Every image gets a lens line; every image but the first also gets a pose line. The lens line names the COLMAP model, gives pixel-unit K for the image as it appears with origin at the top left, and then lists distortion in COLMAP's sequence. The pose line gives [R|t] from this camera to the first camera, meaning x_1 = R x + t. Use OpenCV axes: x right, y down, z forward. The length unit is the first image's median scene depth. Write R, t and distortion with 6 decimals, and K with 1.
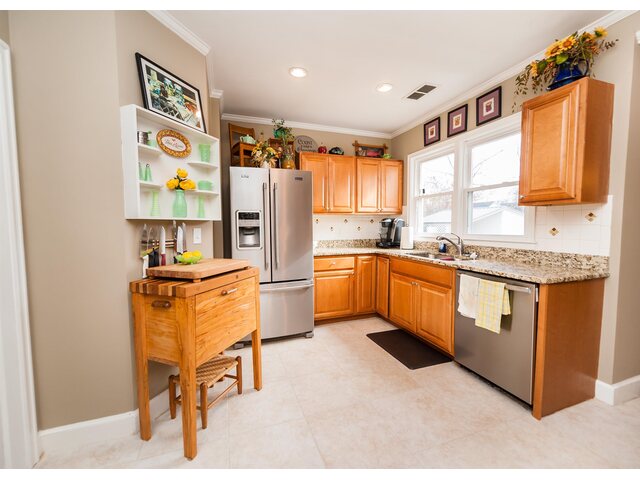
lens RADIAL K [[267.6, 0, 318.8], [0, 267.6, 241.5], [0, 0, 1]] dist [0.015225, -0.000288]
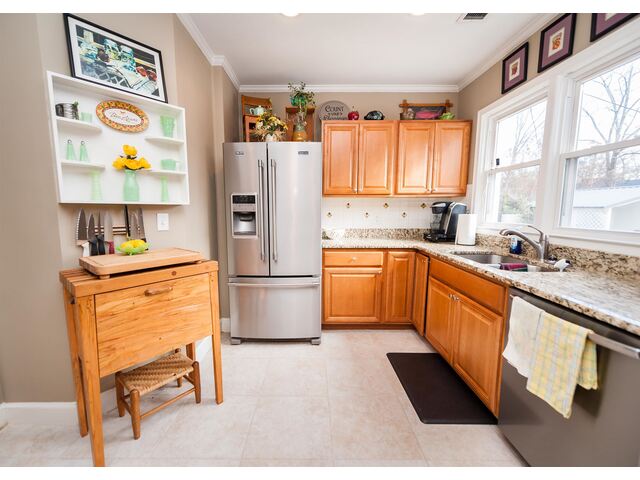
lens RADIAL K [[270.9, 0, 310.6], [0, 270.9, 242.2], [0, 0, 1]] dist [0.010380, -0.003772]
pose [[0.942771, 0.049379, -0.329764, 0.238974], [-0.028641, 0.997311, 0.067456, -0.021662], [0.332208, -0.054151, 0.941651, 0.232061]]
